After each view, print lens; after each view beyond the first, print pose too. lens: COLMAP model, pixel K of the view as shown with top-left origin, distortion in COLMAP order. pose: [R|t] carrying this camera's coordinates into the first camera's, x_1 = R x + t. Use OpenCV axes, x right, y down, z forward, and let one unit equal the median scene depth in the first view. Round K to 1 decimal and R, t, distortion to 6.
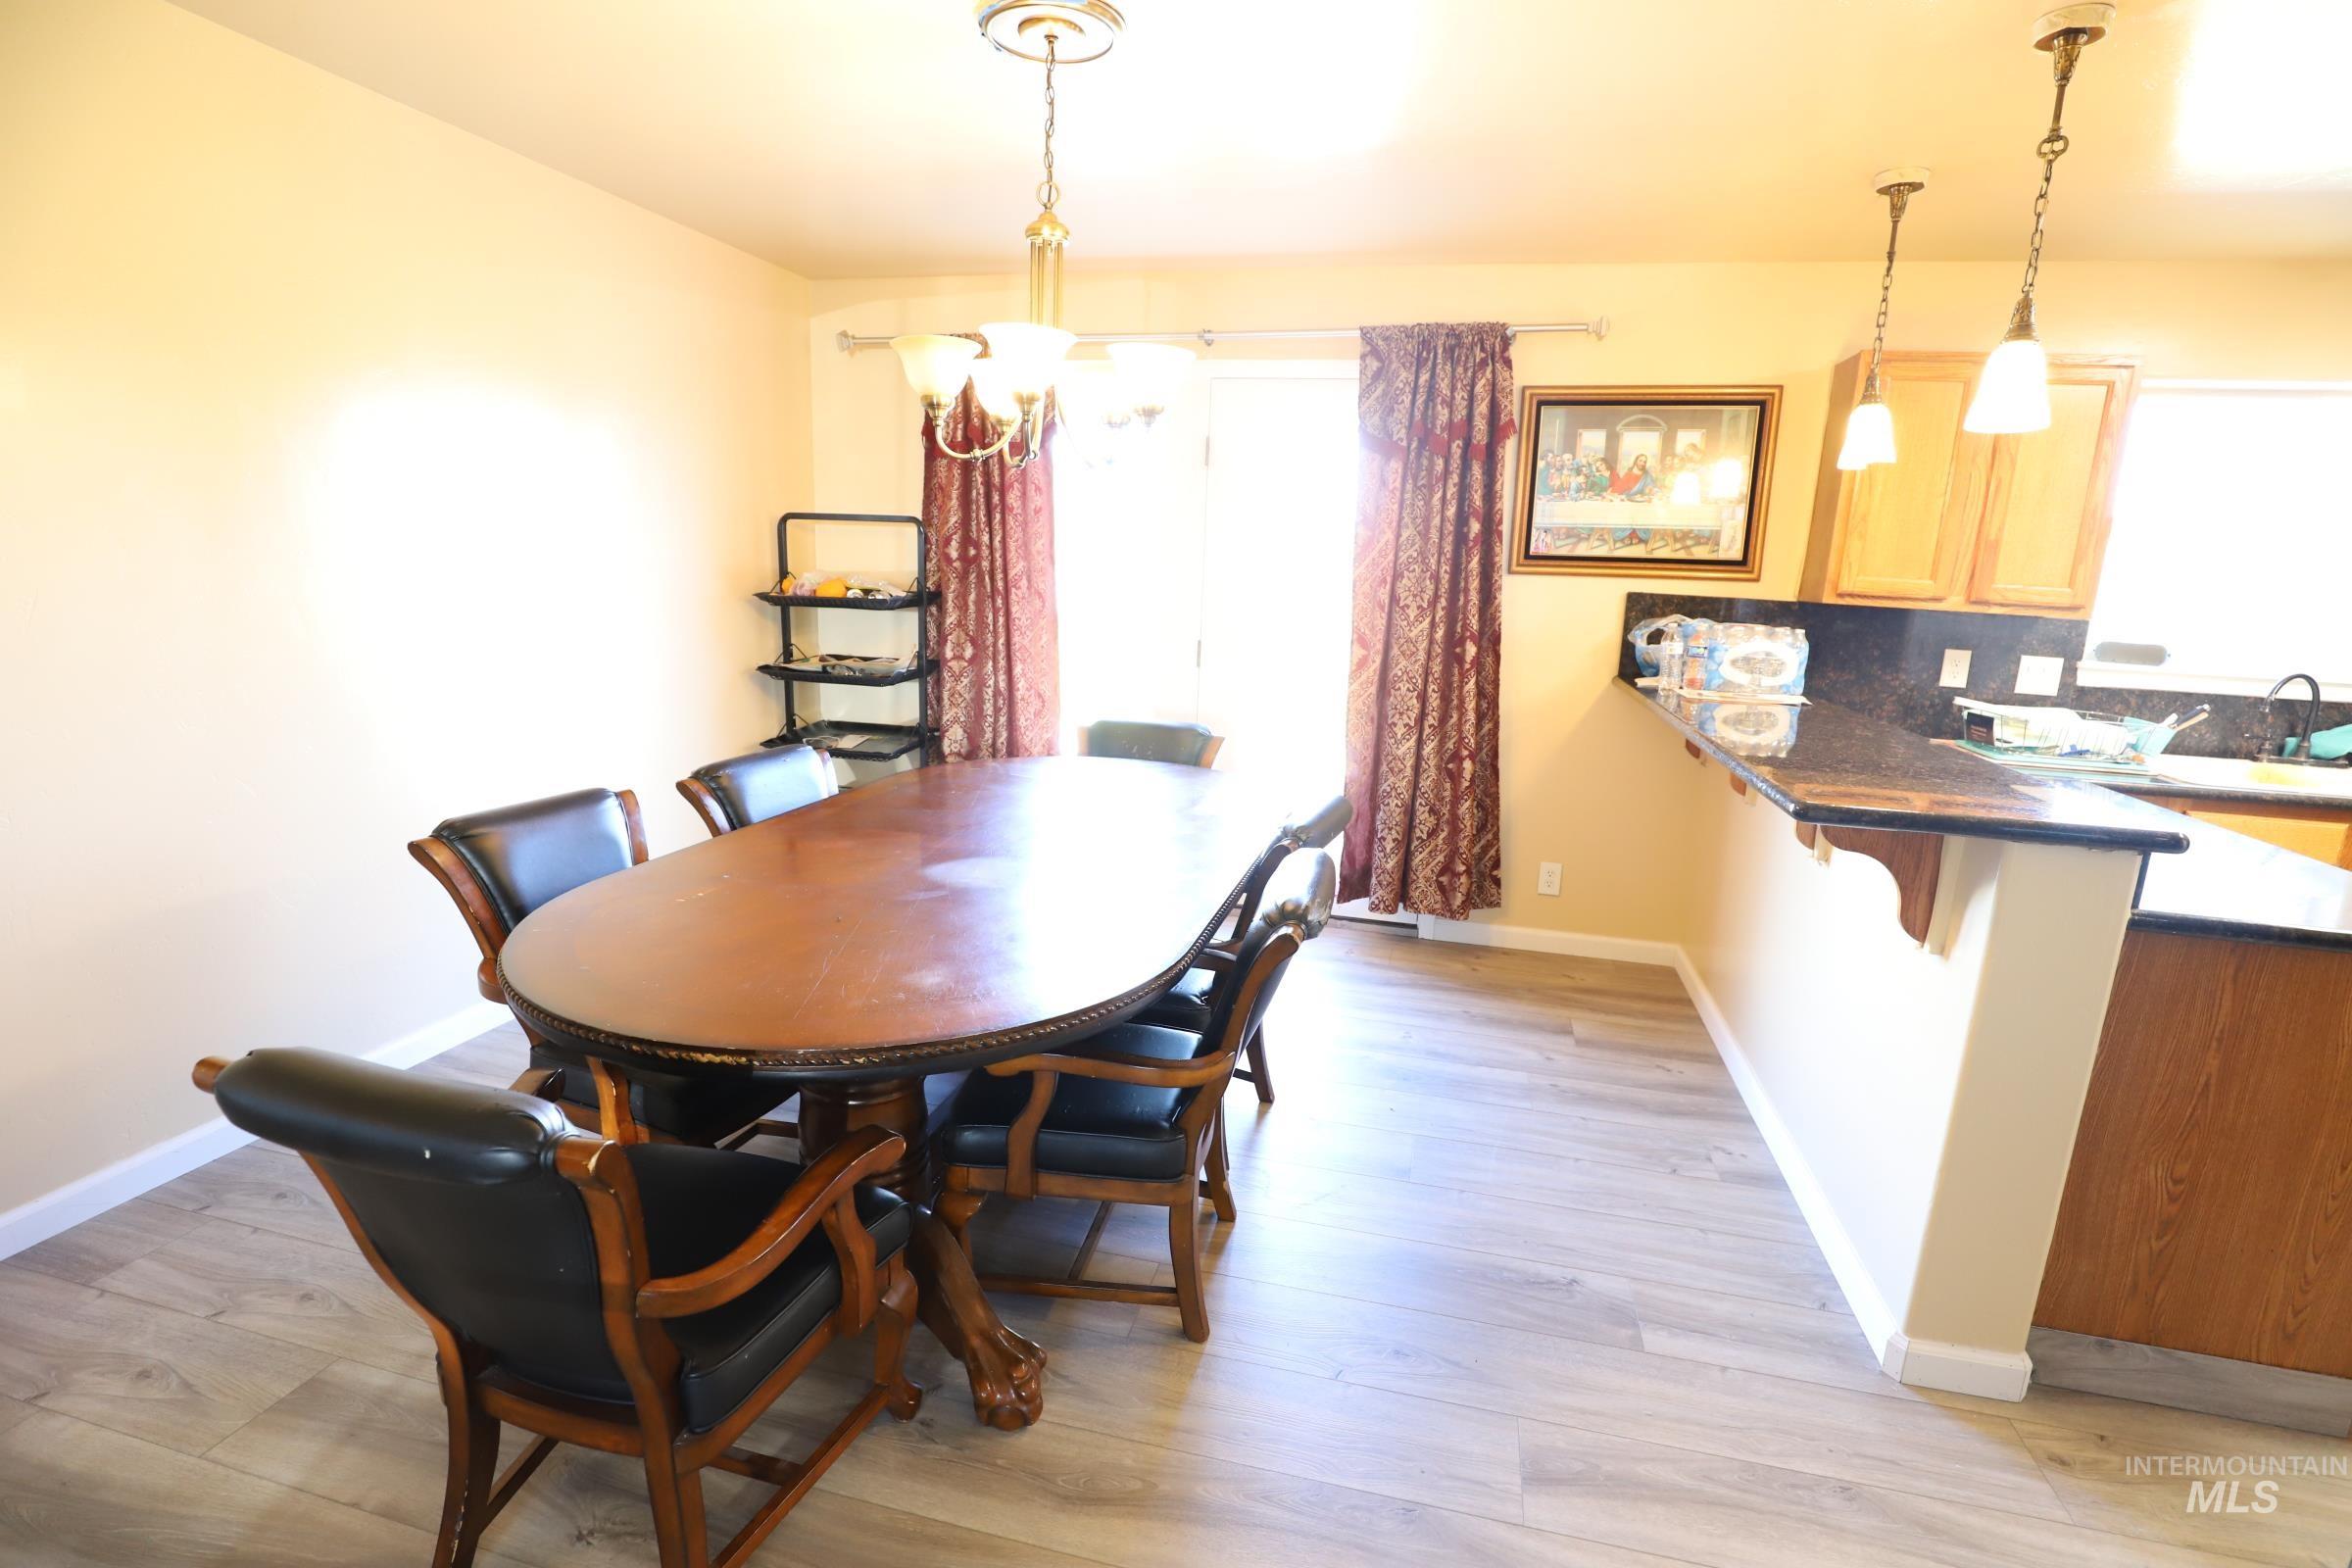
lens RADIAL K [[1101.5, 0, 1174.9], [0, 1101.5, 793.8], [0, 0, 1]] dist [-0.040869, 0.008952]
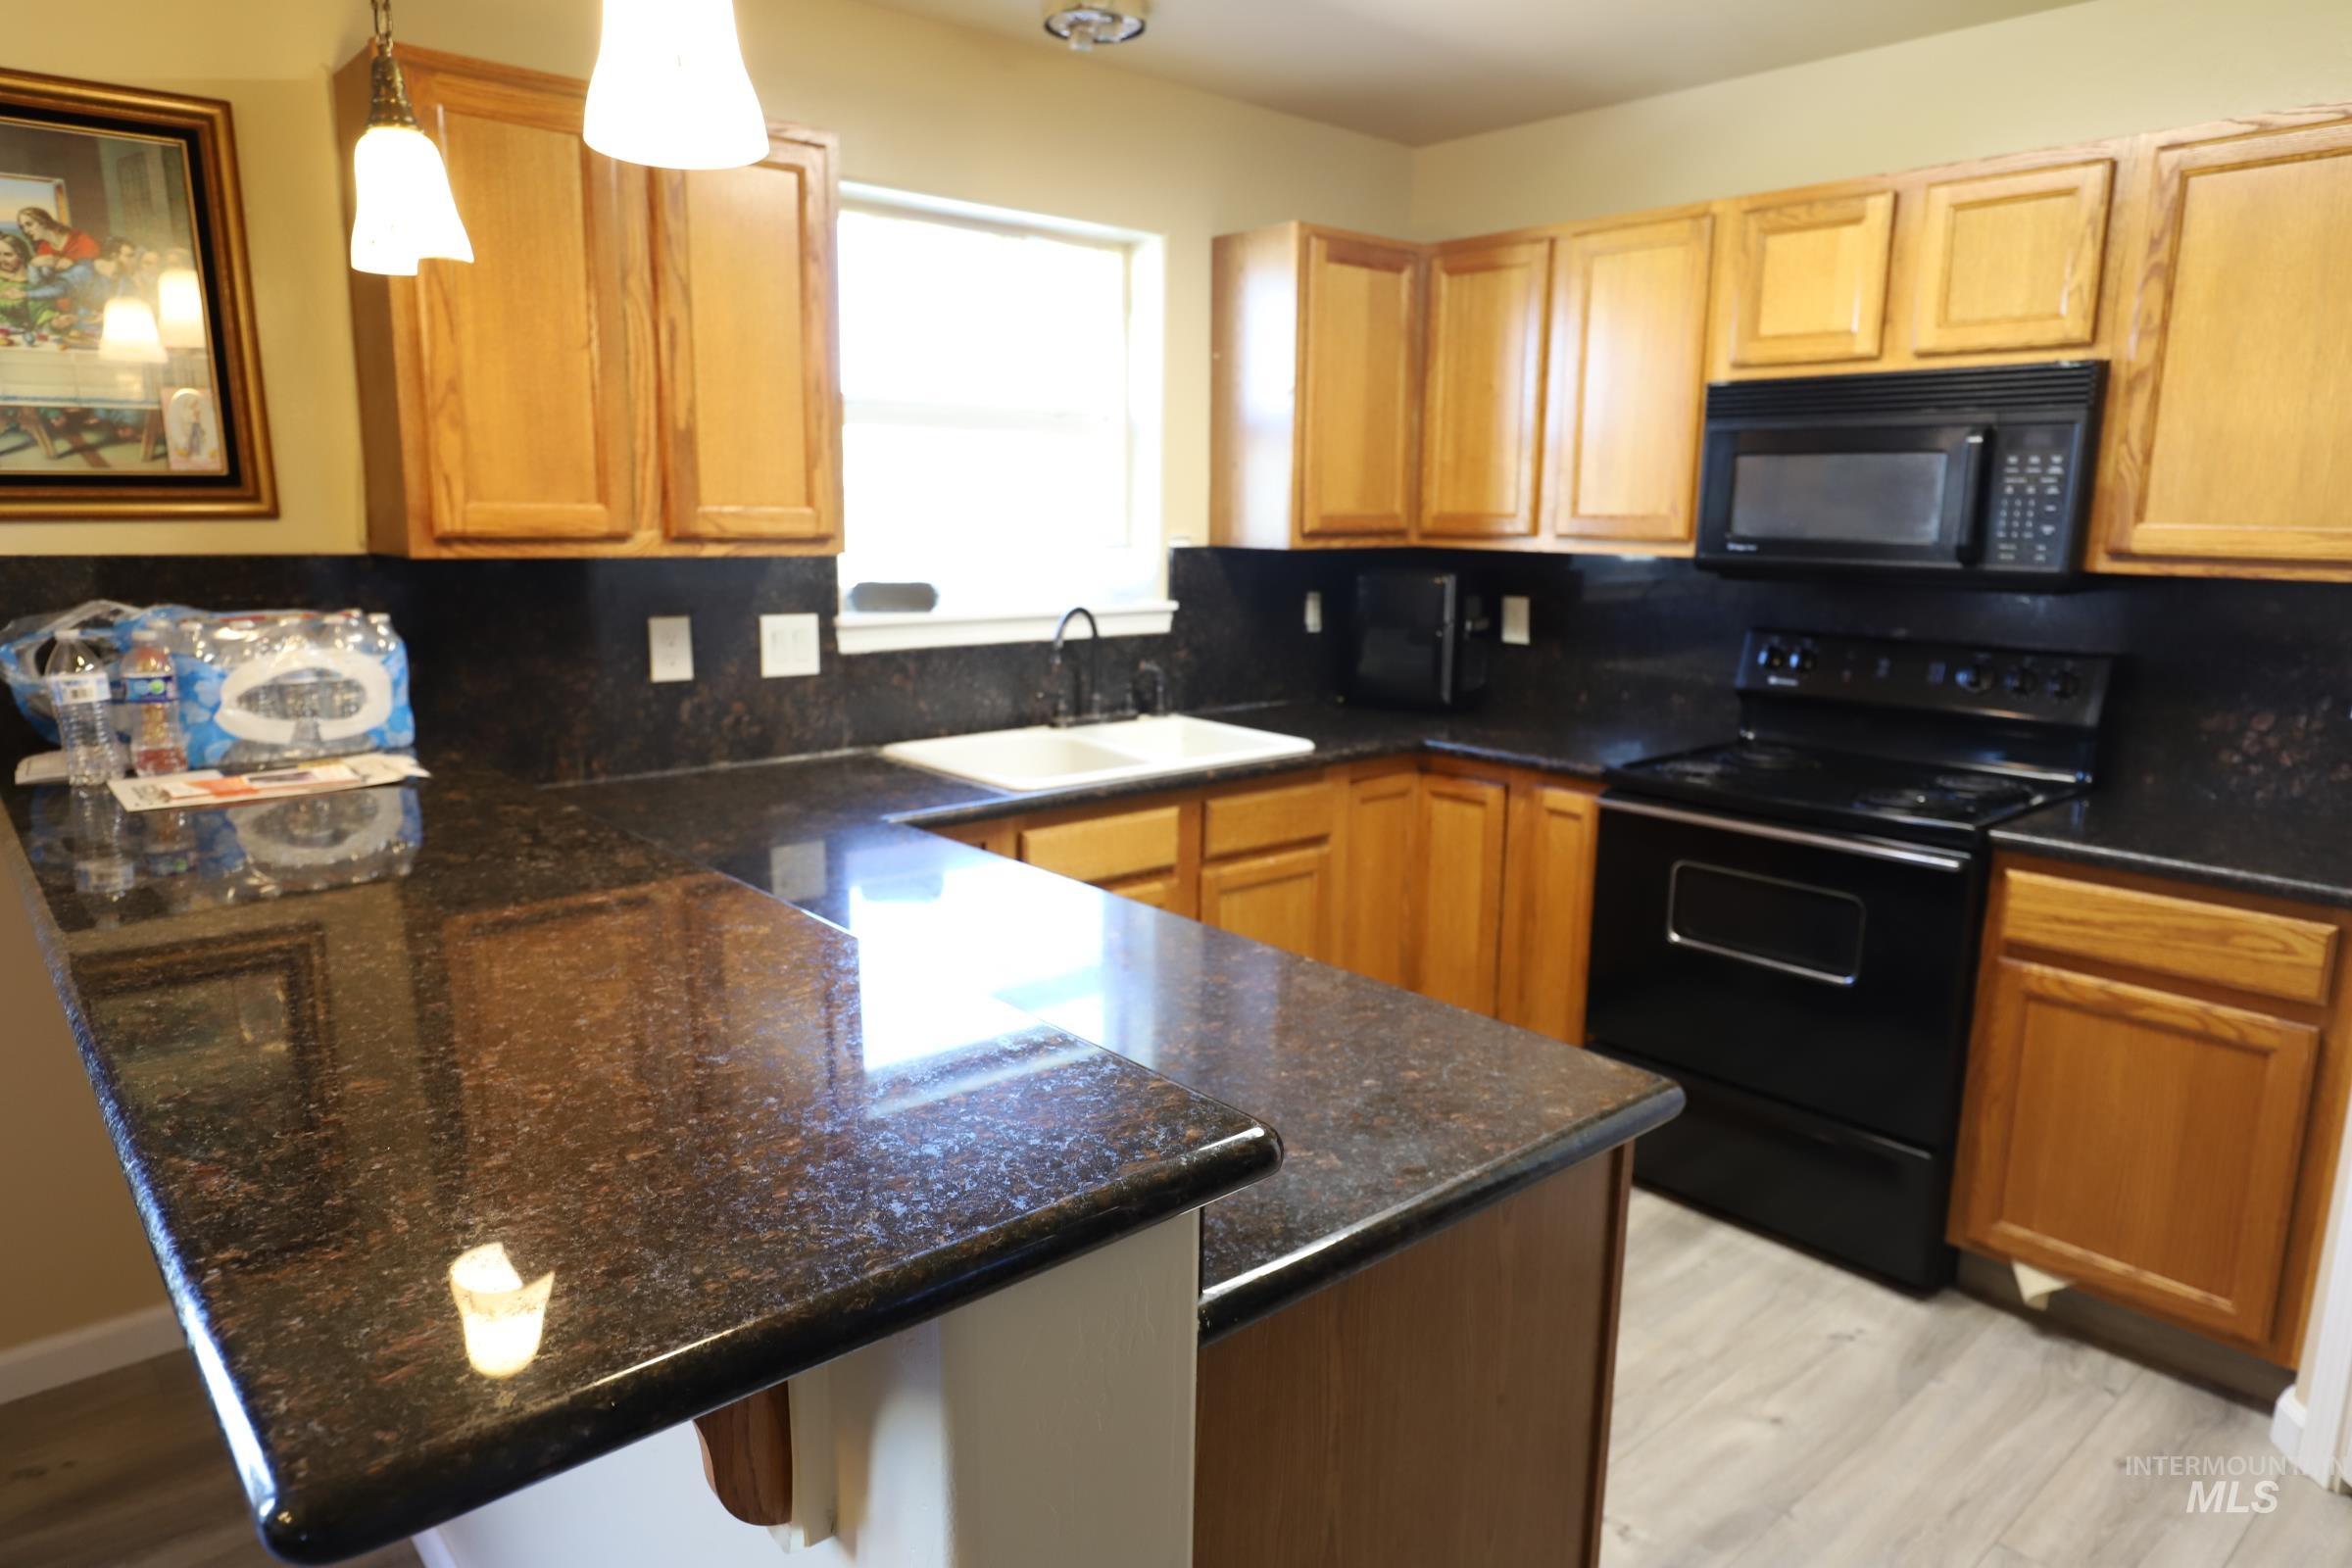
lens RADIAL K [[1455.0, 0, 1182.9], [0, 1455.0, 782.4], [0, 0, 1]] dist [-0.003345, 0.000420]
pose [[0.564356, -0.187780, 0.803891, 0.226237], [0.182440, 0.978078, 0.100390, -0.072682], [-0.805120, 0.090007, 0.586243, 0.313299]]
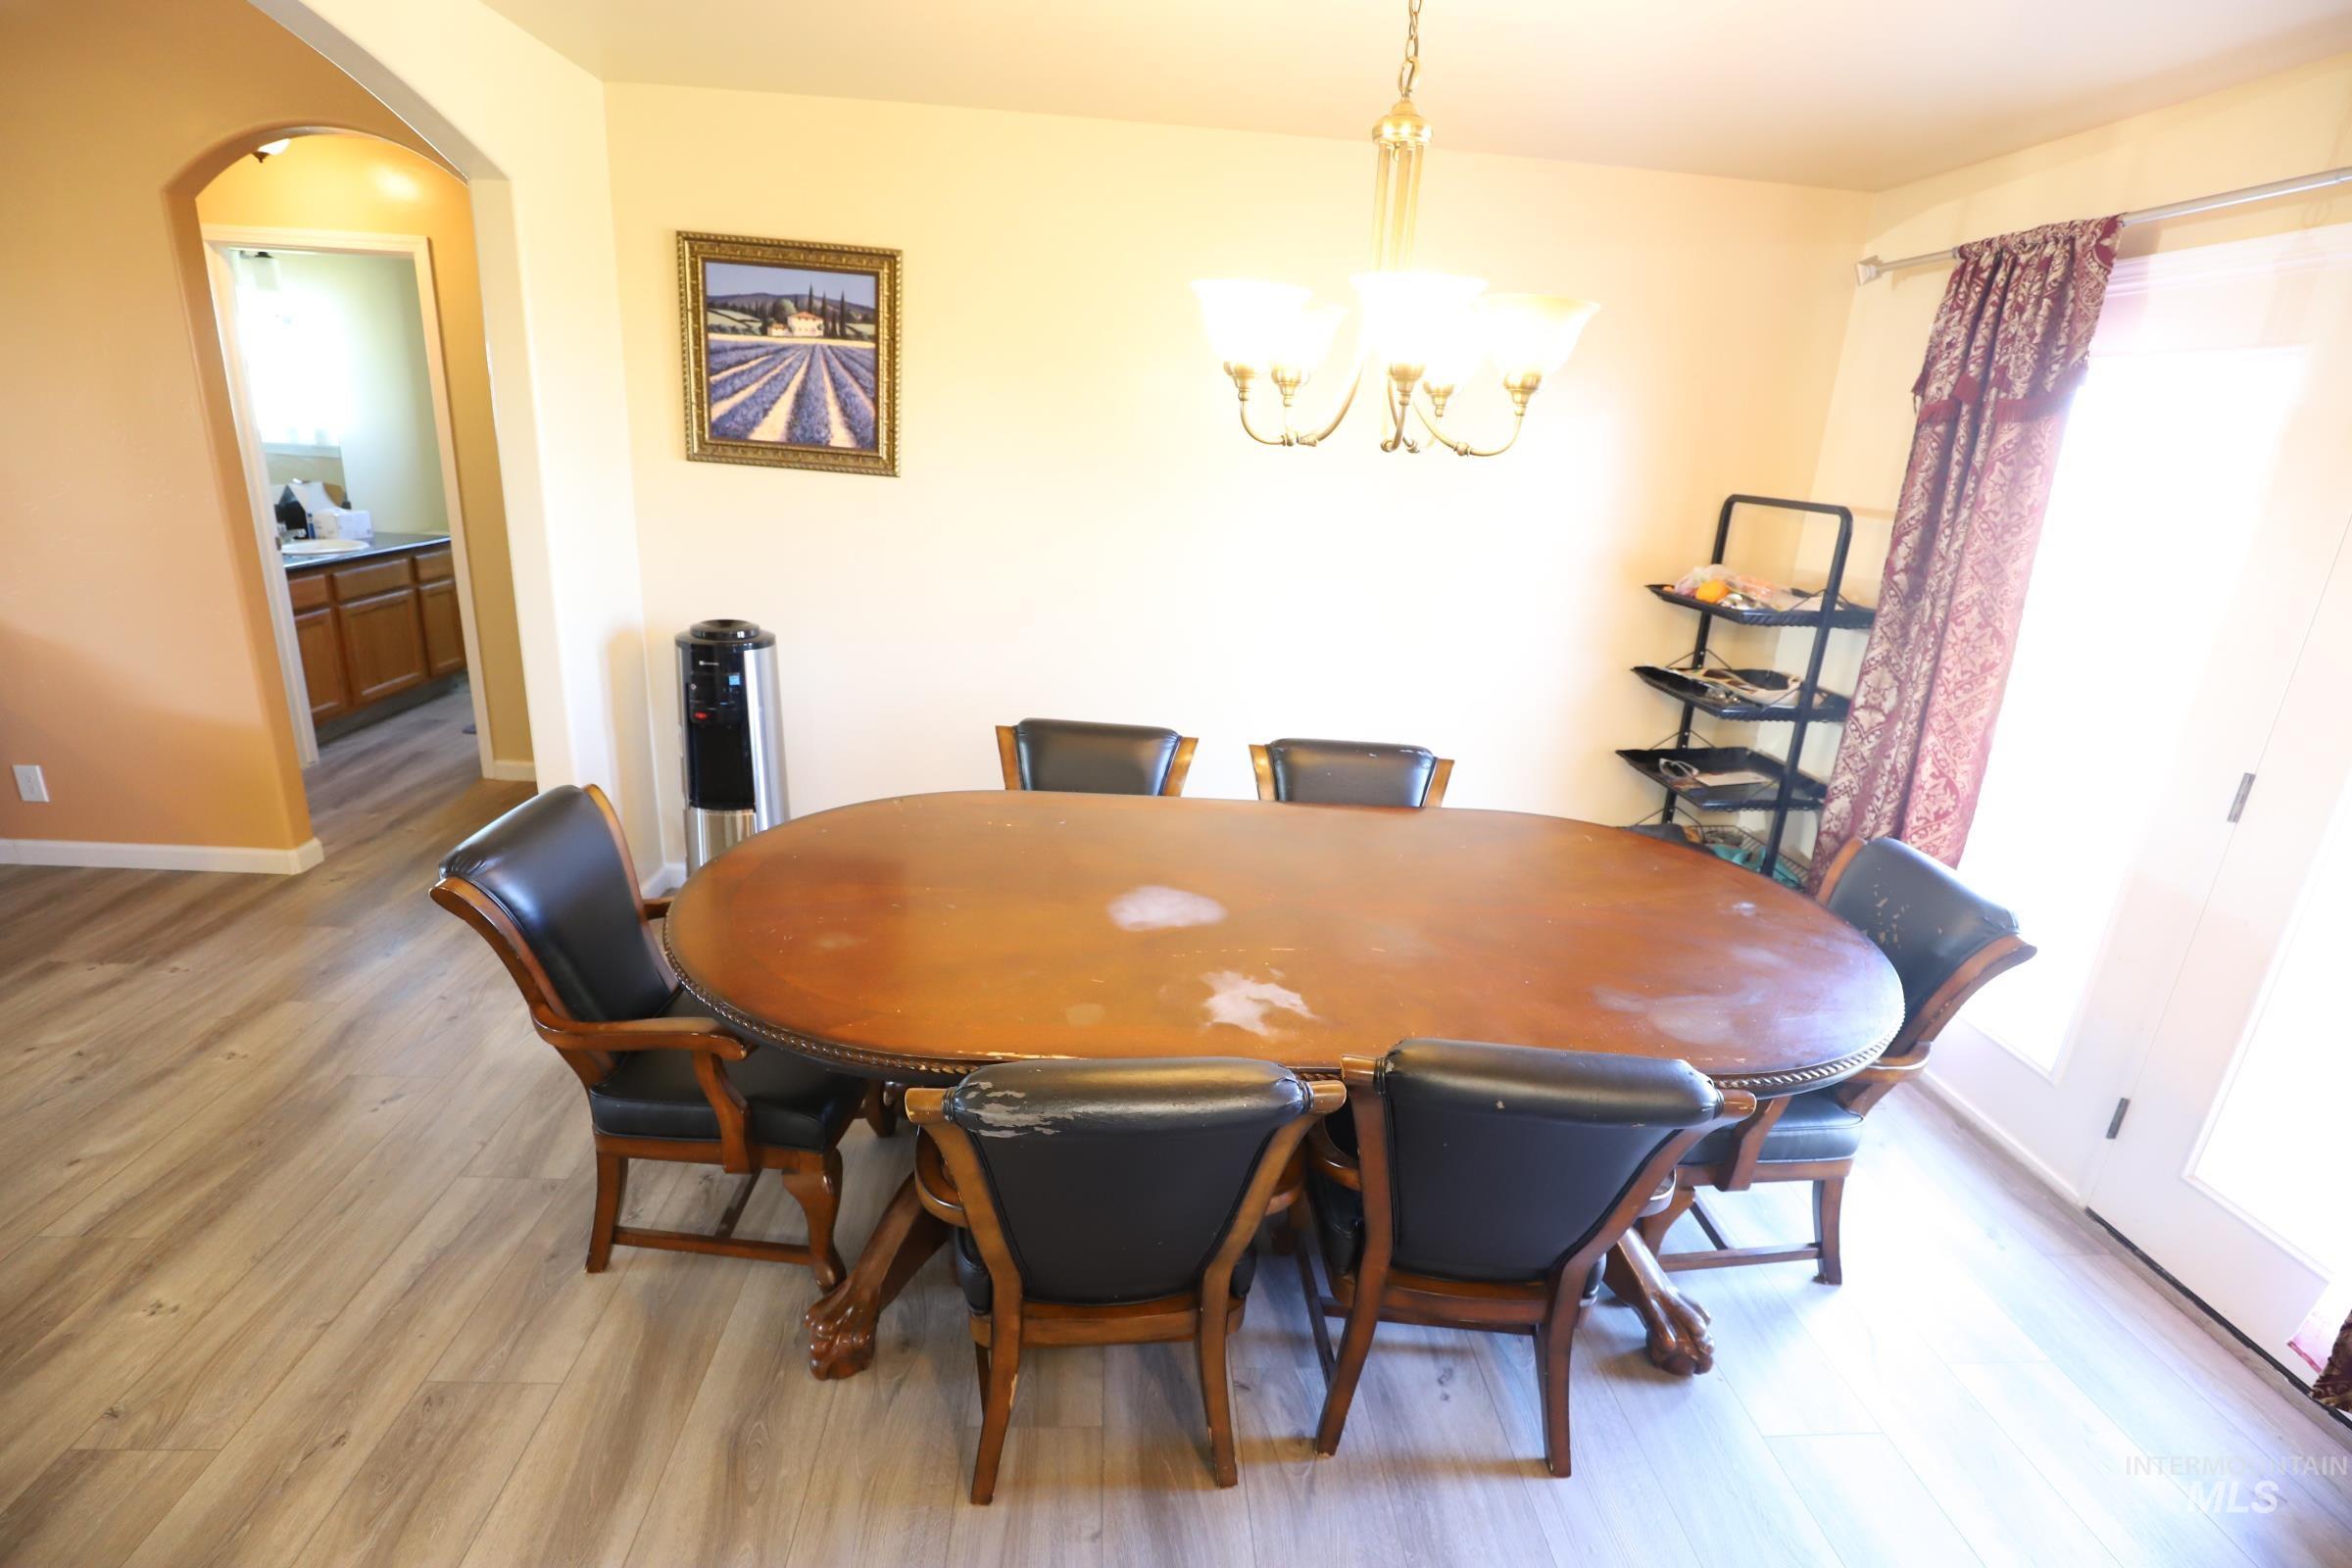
lens RADIAL K [[1075.9, 0, 1183.4], [0, 1075.9, 782.7], [0, 0, 1]] dist [-0.039254, 0.008536]
pose [[0.301320, 0.278090, -0.912070, 0.367667], [-0.246719, 0.946691, 0.207138, -0.131296], [0.921052, 0.162610, 0.353867, 0.421711]]
